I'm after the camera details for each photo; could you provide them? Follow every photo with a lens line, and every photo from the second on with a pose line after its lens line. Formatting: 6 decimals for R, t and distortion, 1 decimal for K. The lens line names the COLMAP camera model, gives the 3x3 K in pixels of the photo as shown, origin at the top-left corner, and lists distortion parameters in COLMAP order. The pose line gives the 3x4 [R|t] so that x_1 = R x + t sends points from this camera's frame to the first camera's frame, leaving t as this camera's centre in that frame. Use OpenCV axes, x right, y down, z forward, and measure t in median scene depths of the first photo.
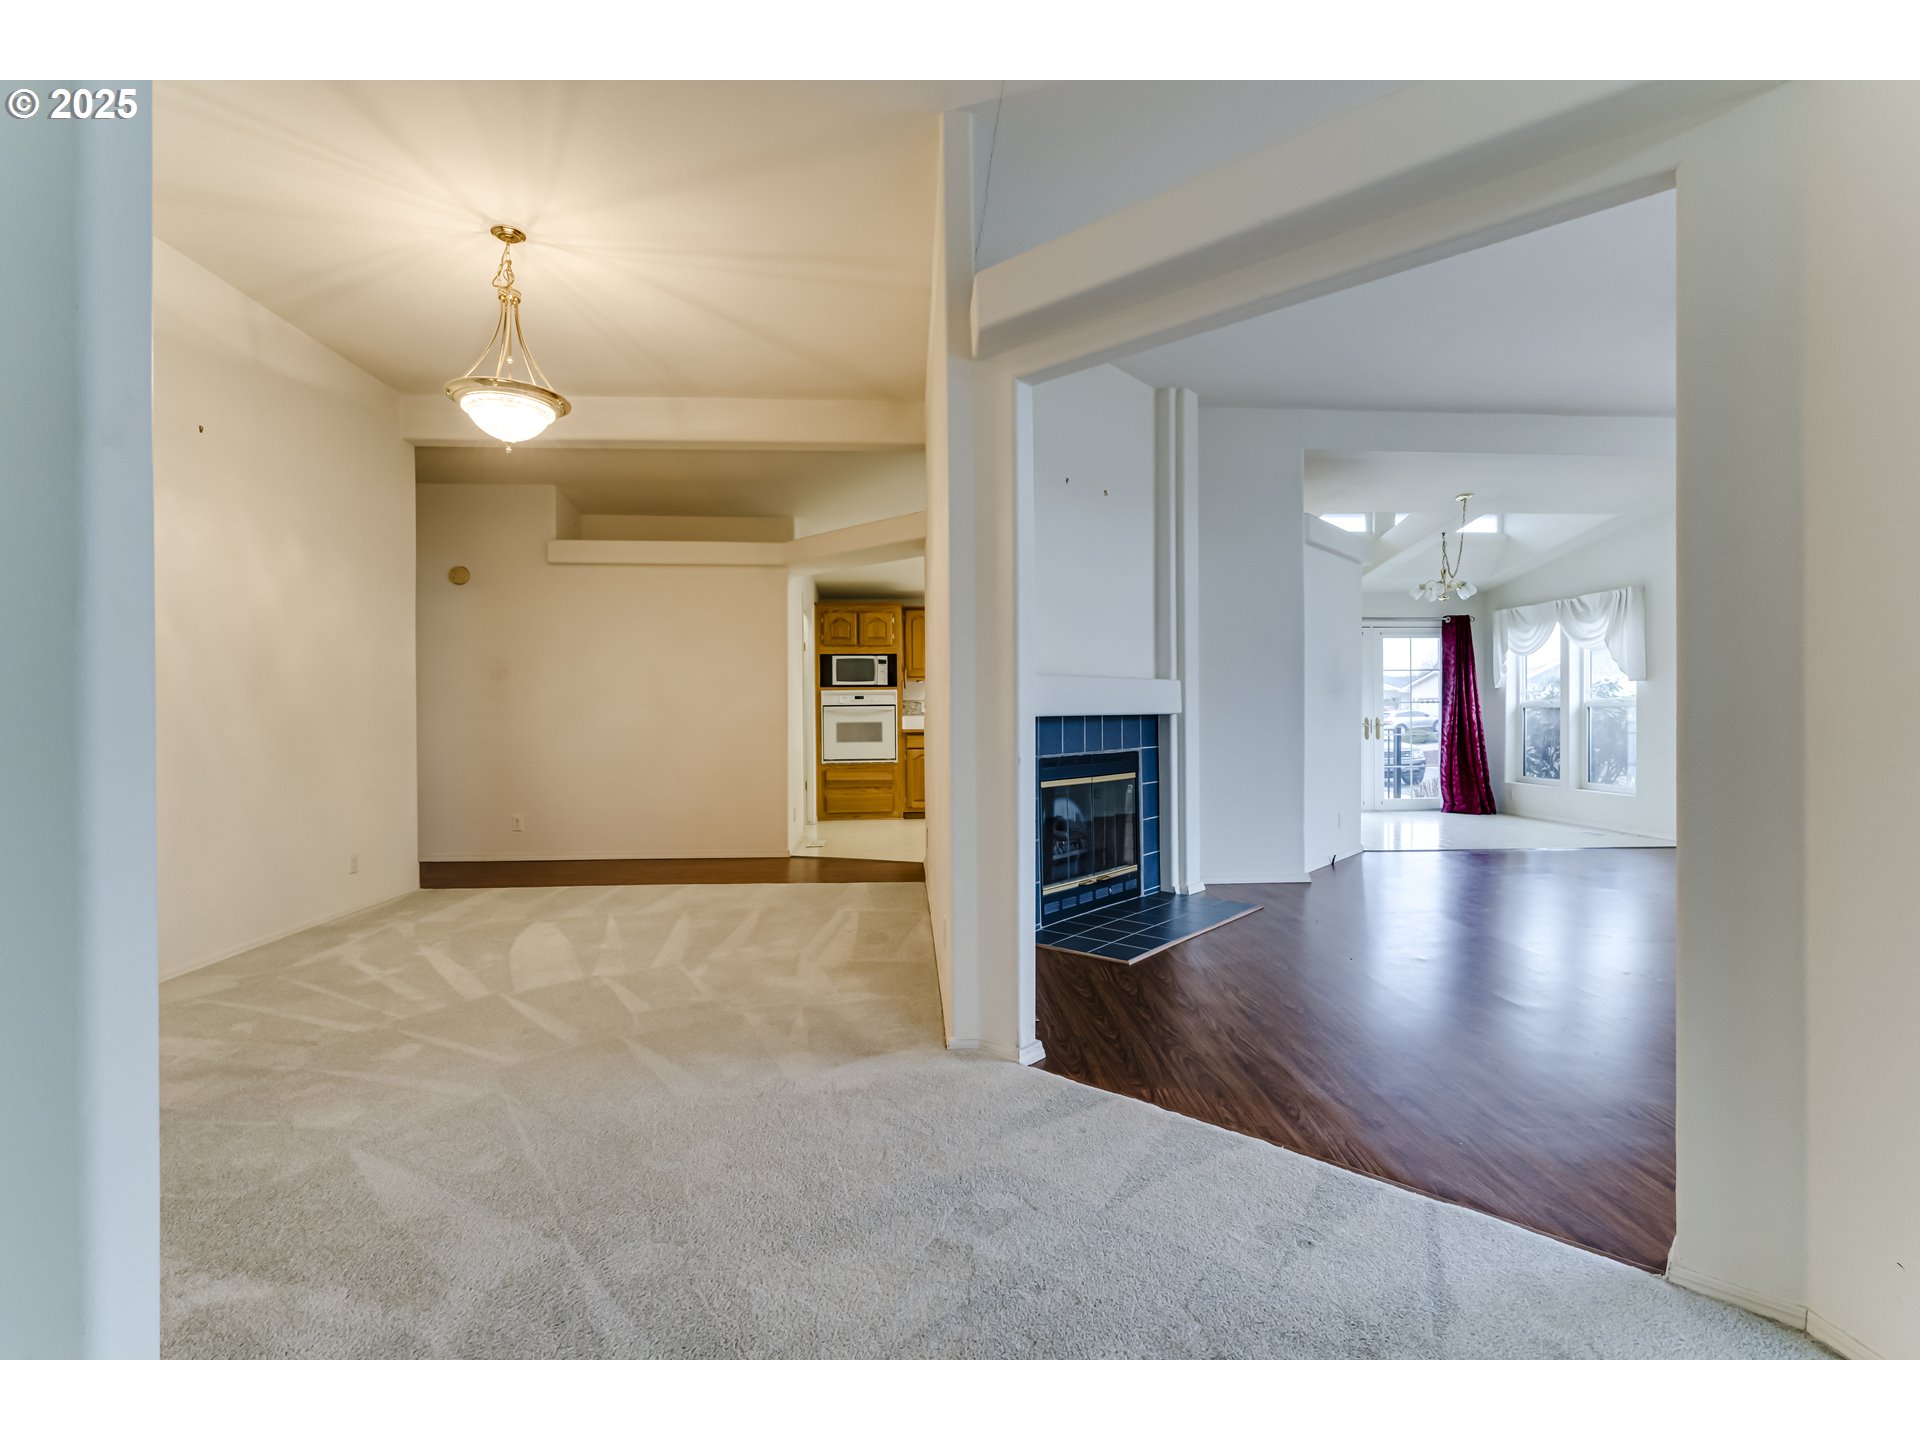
lens RADIAL K [[865.4, 0, 946.7], [0, 865.4, 717.4], [0, 0, 1]] dist [-0.005926, 0.003458]
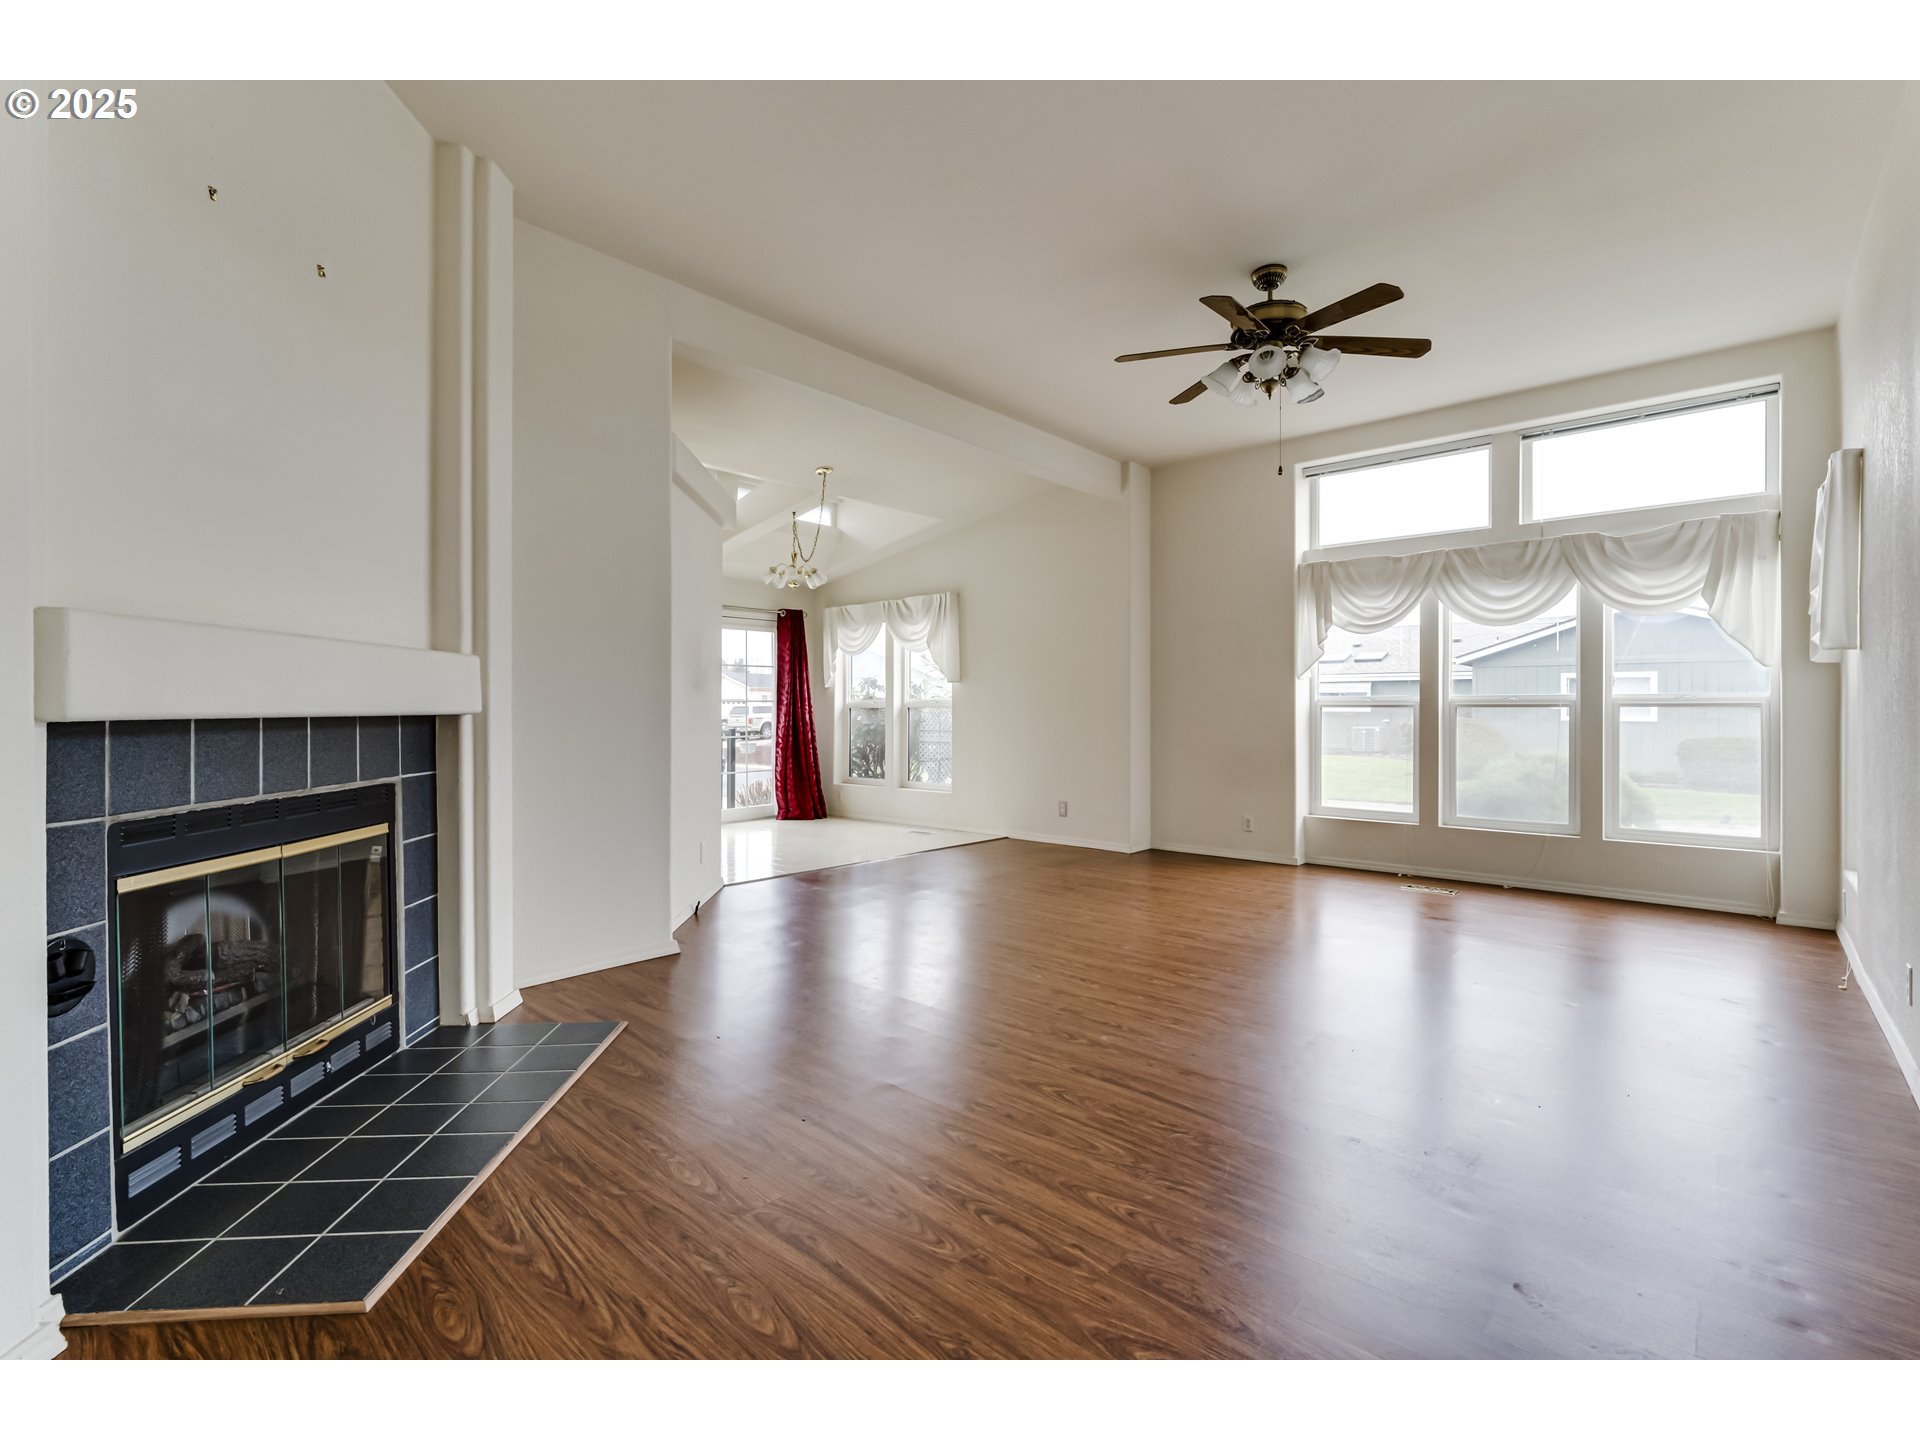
lens RADIAL K [[865.4, 0, 960.4], [0, 865.4, 707.0], [0, 0, 1]] dist [-0.005926, 0.003458]
pose [[0.700530, 0.005920, 0.713599, 0.057450], [0.002747, 0.999936, -0.010992, -0.001240], [-0.713618, 0.009660, 0.700468, 0.253368]]
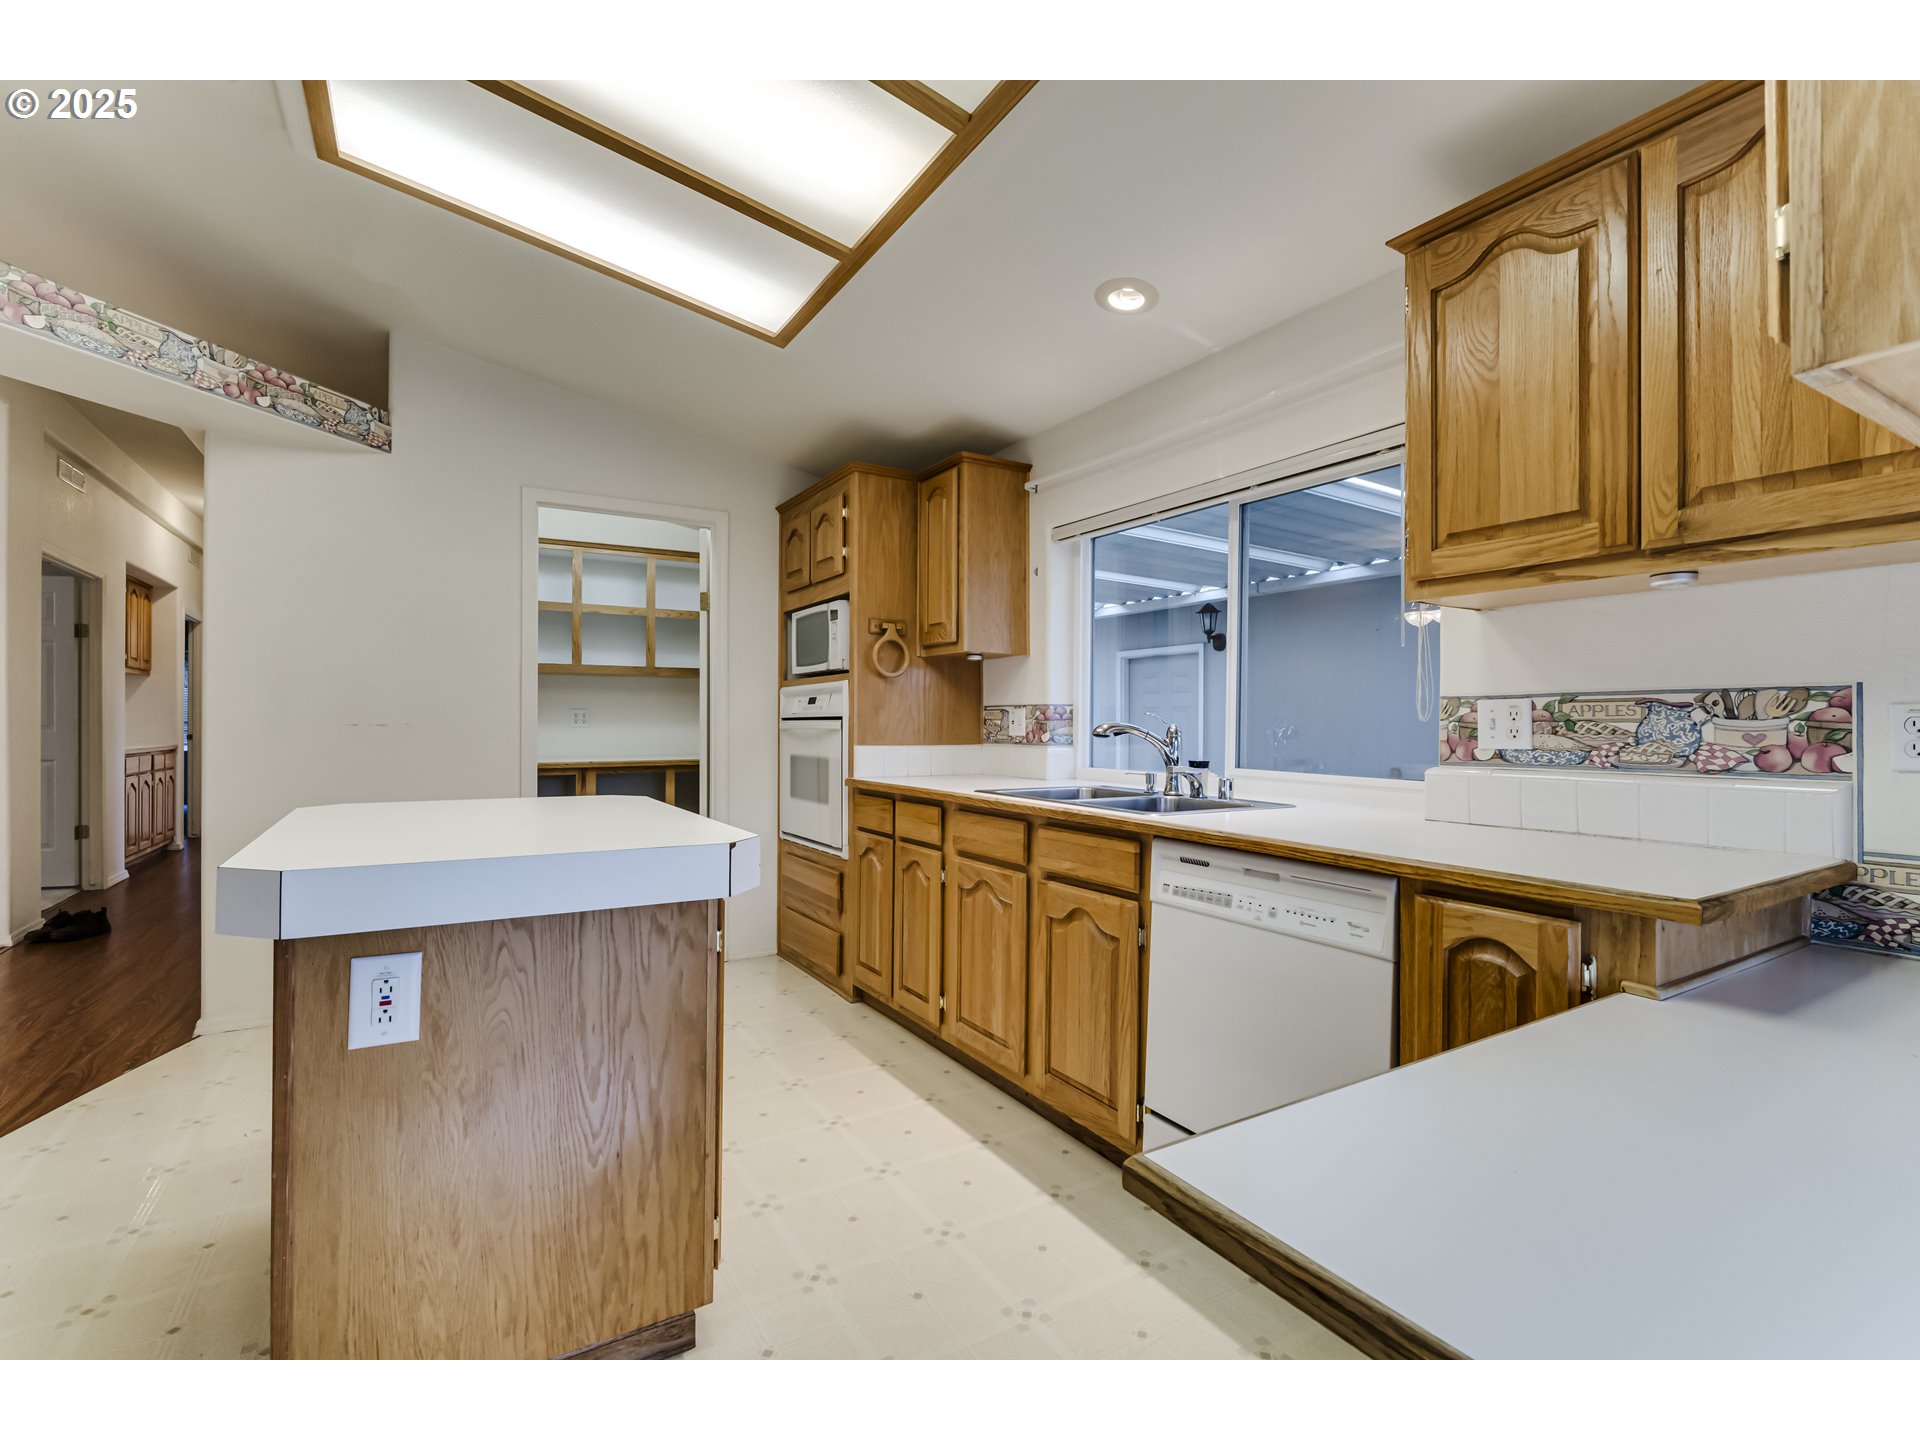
lens RADIAL K [[865.4, 0, 978.8], [0, 865.4, 721.6], [0, 0, 1]] dist [-0.005926, 0.003458]
pose [[0.468350, -0.002770, -0.883539, 0.396973], [-0.006847, 0.999954, -0.006765, -0.011965], [0.883517, 0.009218, 0.468309, 1.036924]]
